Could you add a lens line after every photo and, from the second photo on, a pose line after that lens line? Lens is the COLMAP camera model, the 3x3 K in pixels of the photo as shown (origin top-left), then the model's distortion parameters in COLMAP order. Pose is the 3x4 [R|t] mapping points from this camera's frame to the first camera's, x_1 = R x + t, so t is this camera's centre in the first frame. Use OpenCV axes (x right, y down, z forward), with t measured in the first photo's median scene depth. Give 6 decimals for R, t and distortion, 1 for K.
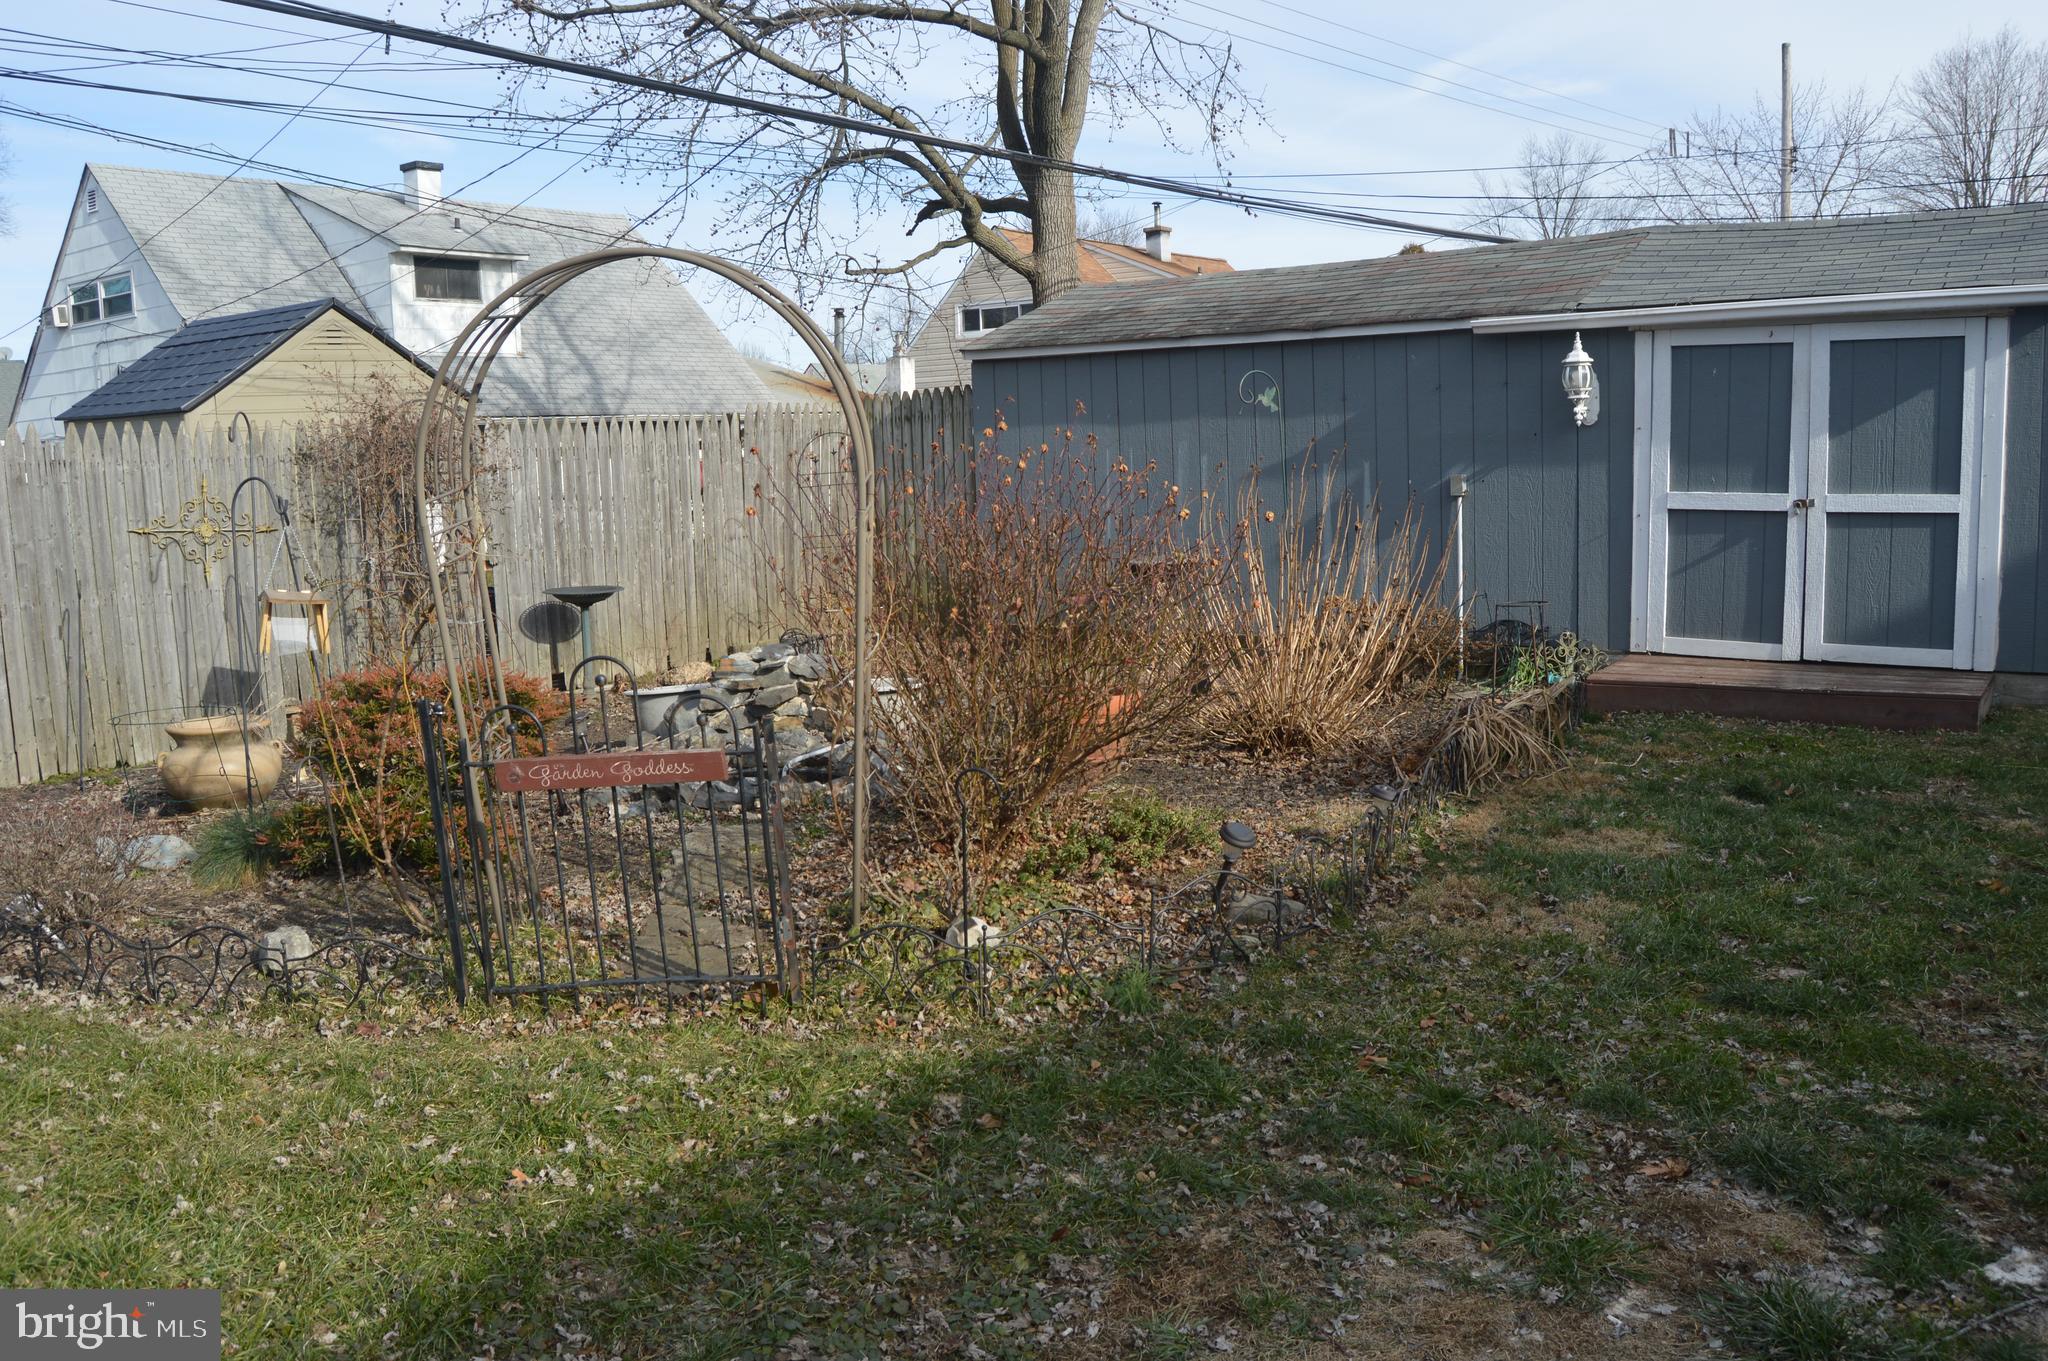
lens RADIAL K [[1619.6, 0, 1033.8], [0, 1619.6, 669.2], [0, 0, 1]] dist [-0.098905, 0.041201]
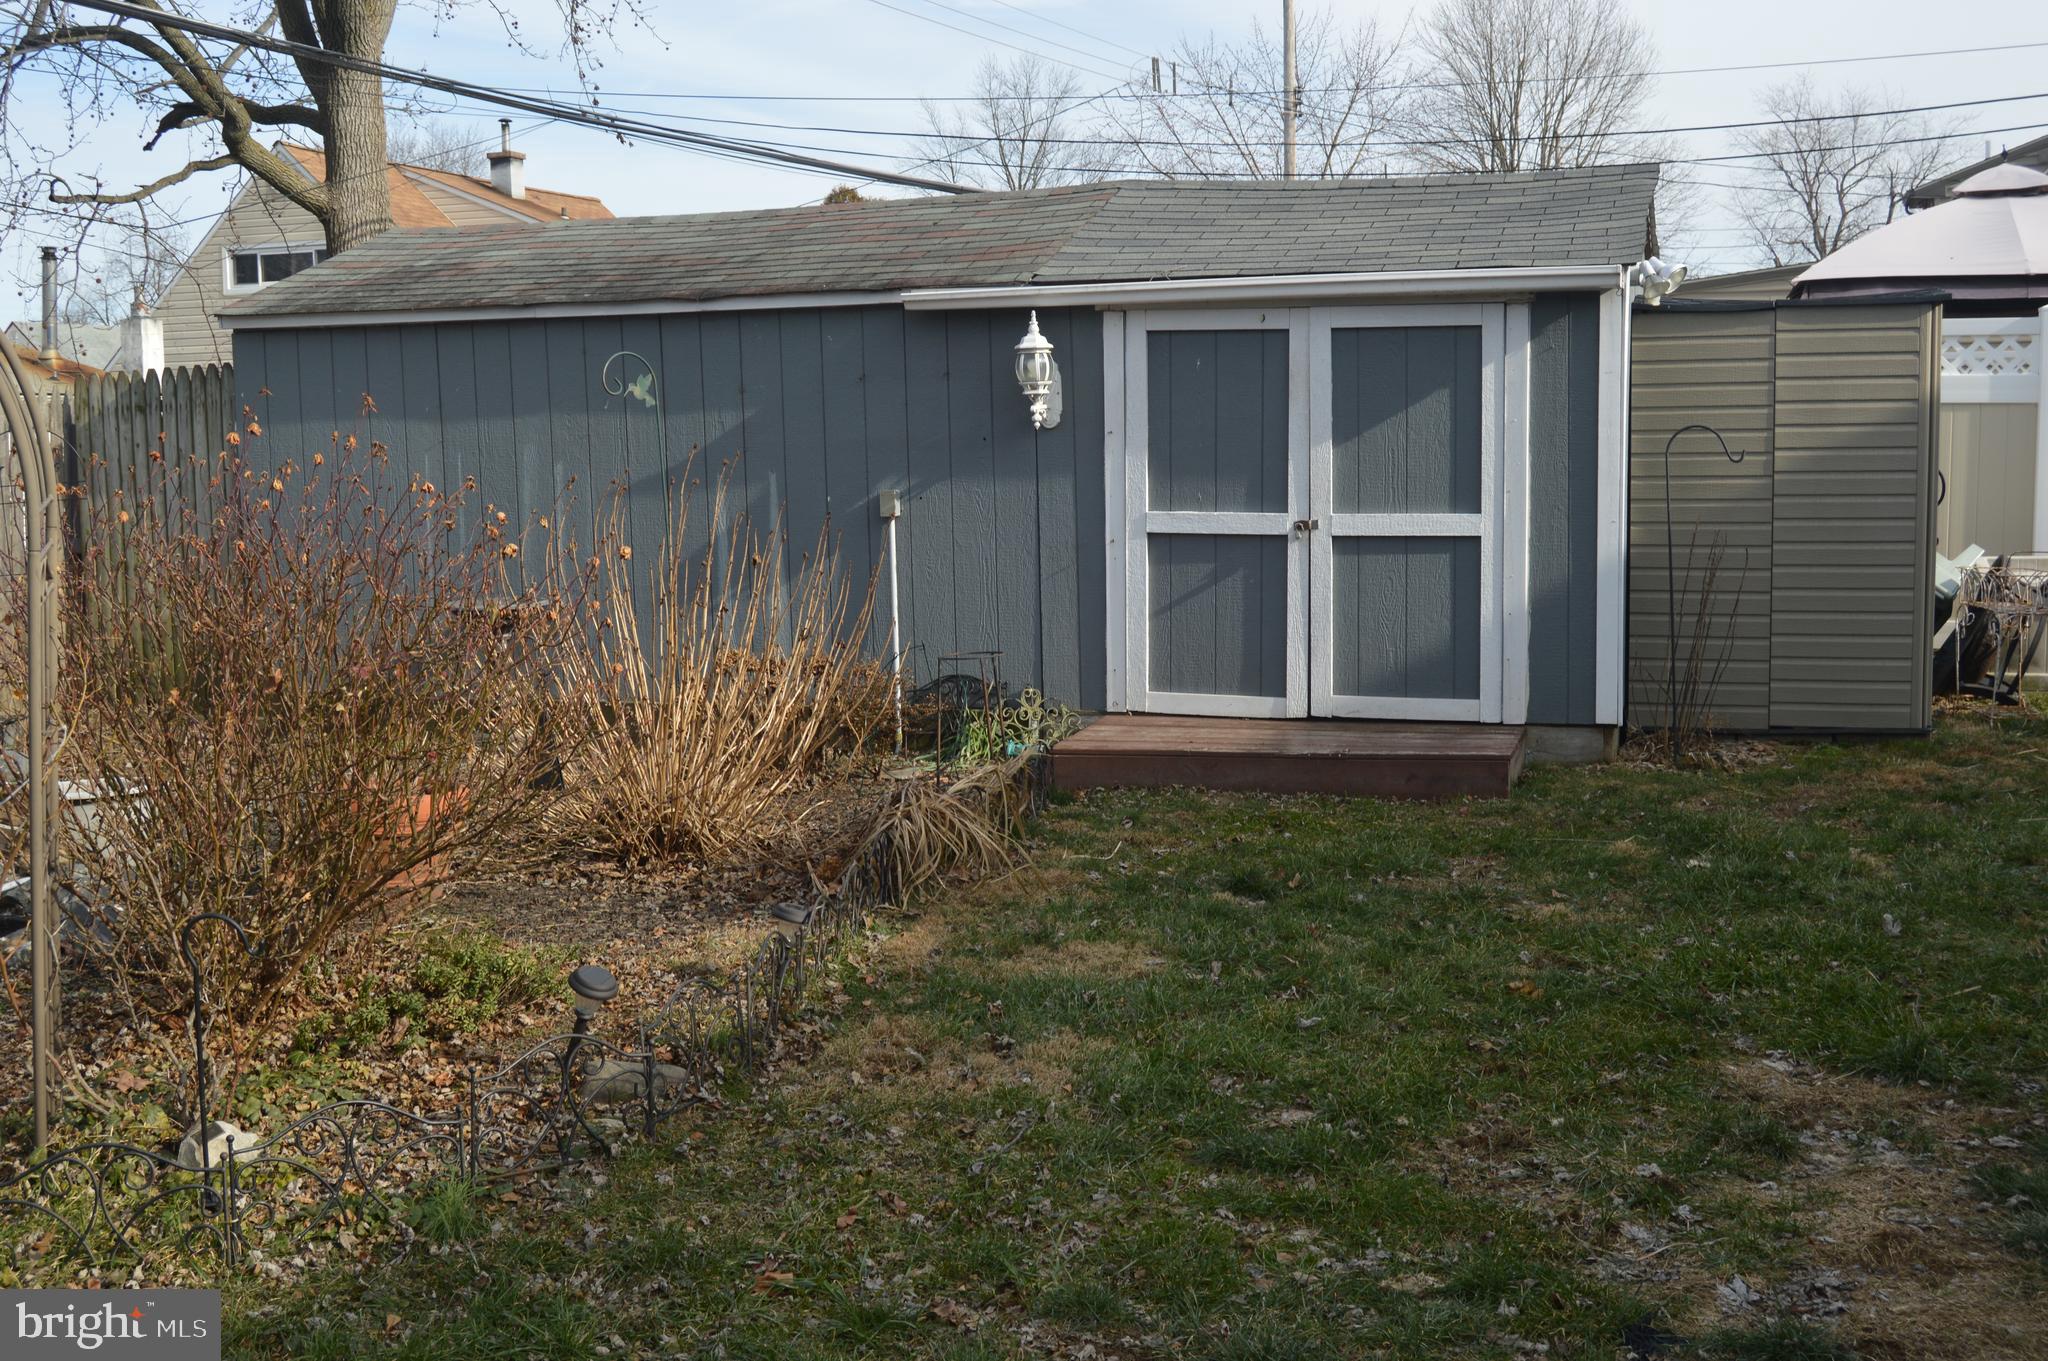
lens RADIAL K [[2121.6, 0, 1031.9], [0, 2121.6, 671.0], [0, 0, 1]] dist [-0.077195, 0.034819]
pose [[0.950770, -0.019854, 0.309262, 0.012431], [0.029326, 0.999231, -0.026008, -0.005579], [-0.308508, 0.033797, 0.950621, 0.006040]]
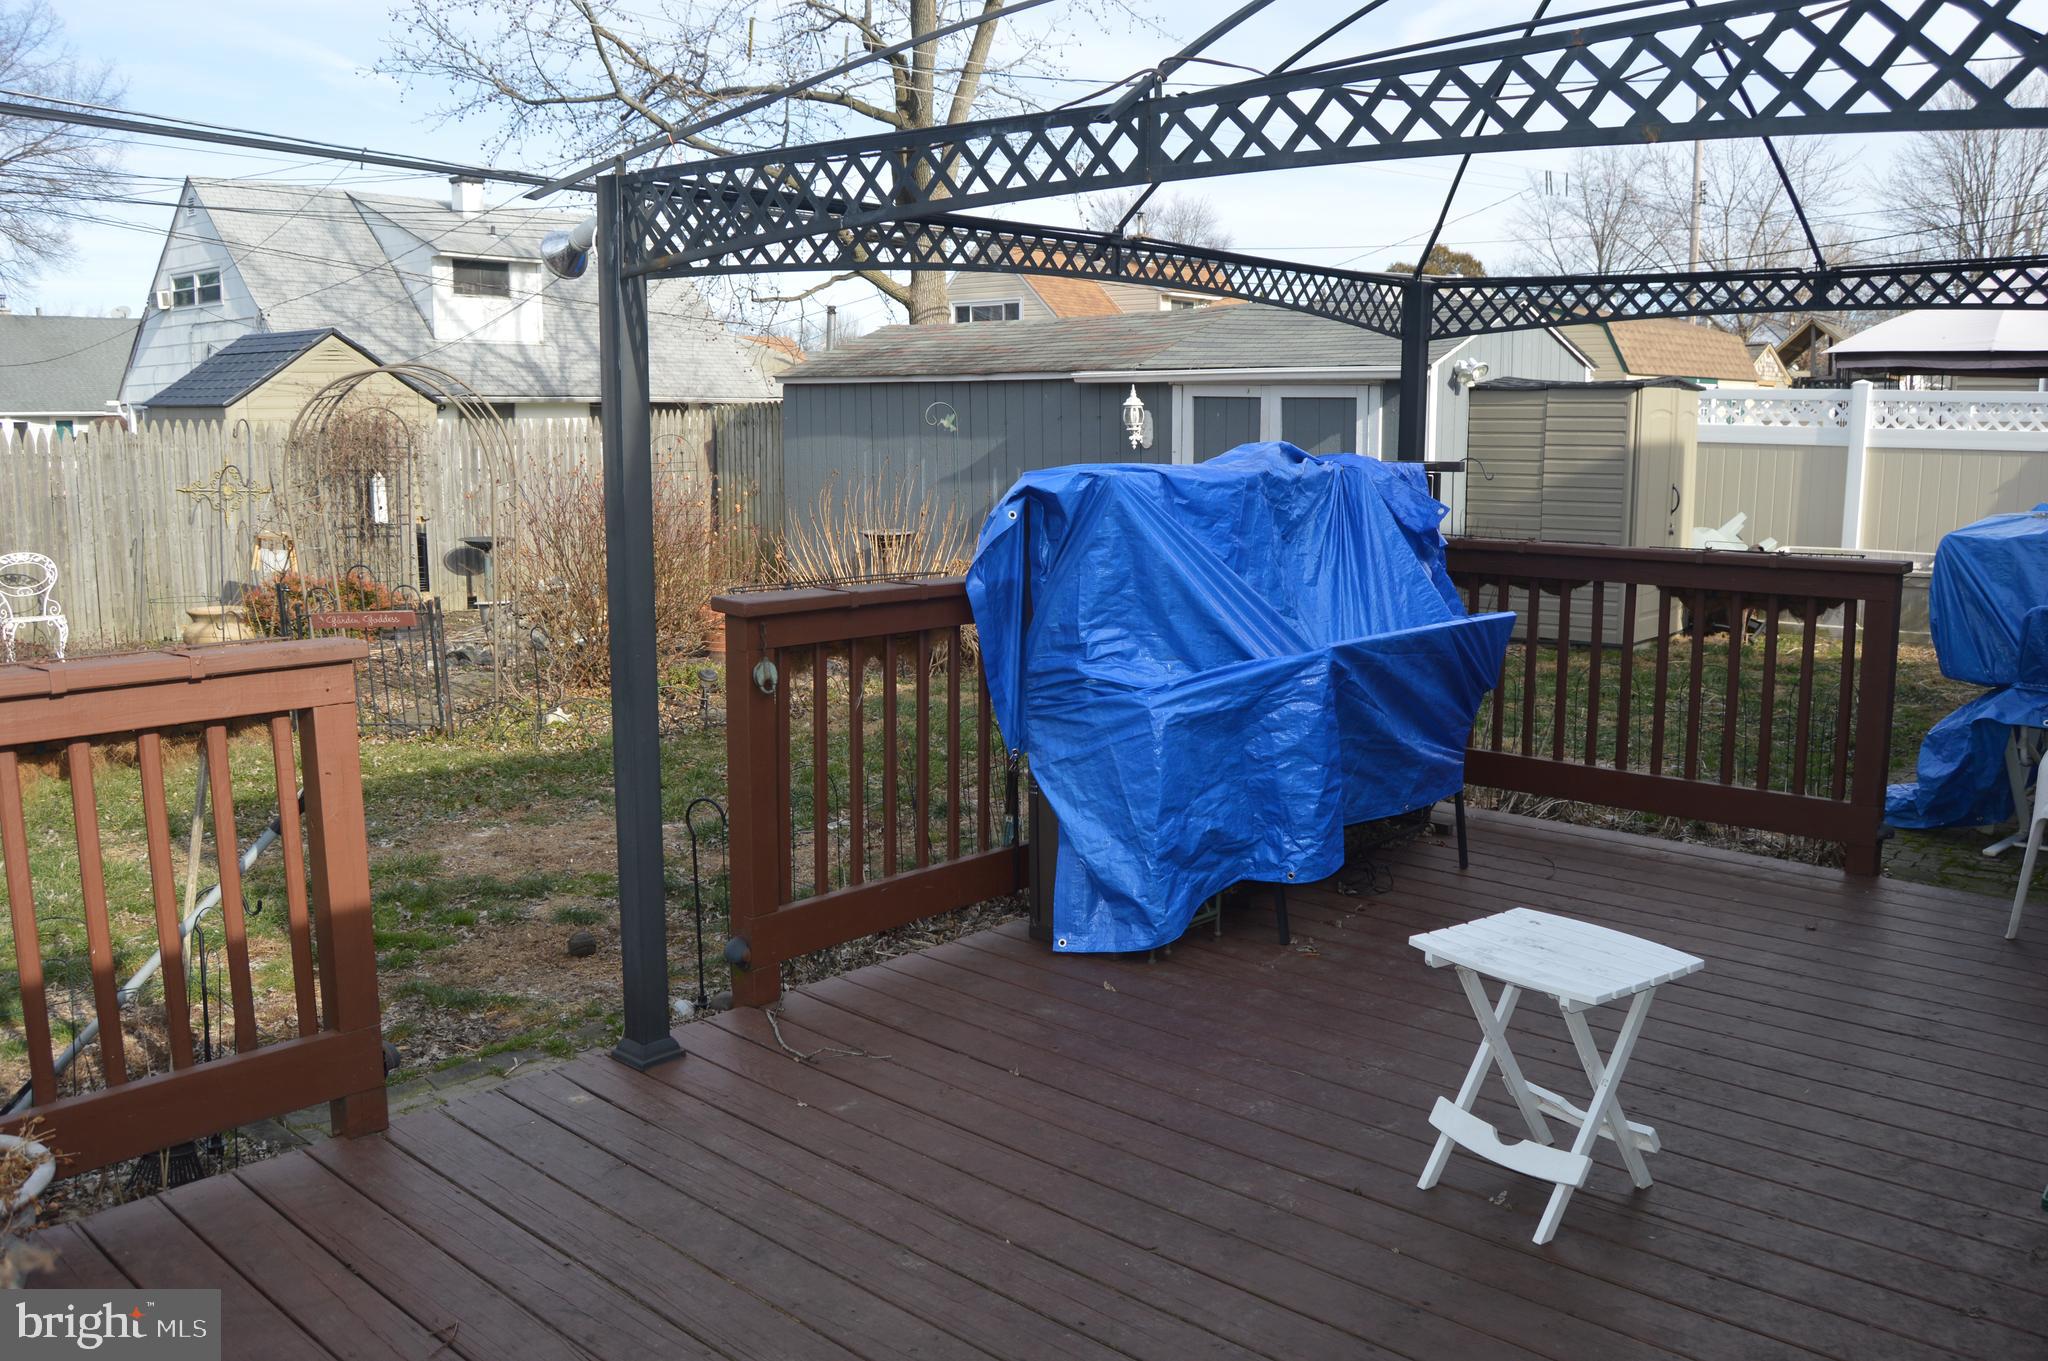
lens RADIAL K [[1619.6, 0, 1033.8], [0, 1619.6, 669.2], [0, 0, 1]] dist [-0.098905, 0.041201]
pose [[0.997642, 0.041061, -0.054996, 0.386410], [-0.040153, 0.999040, 0.017522, 0.029889], [0.055663, -0.015272, 0.998333, -0.544947]]
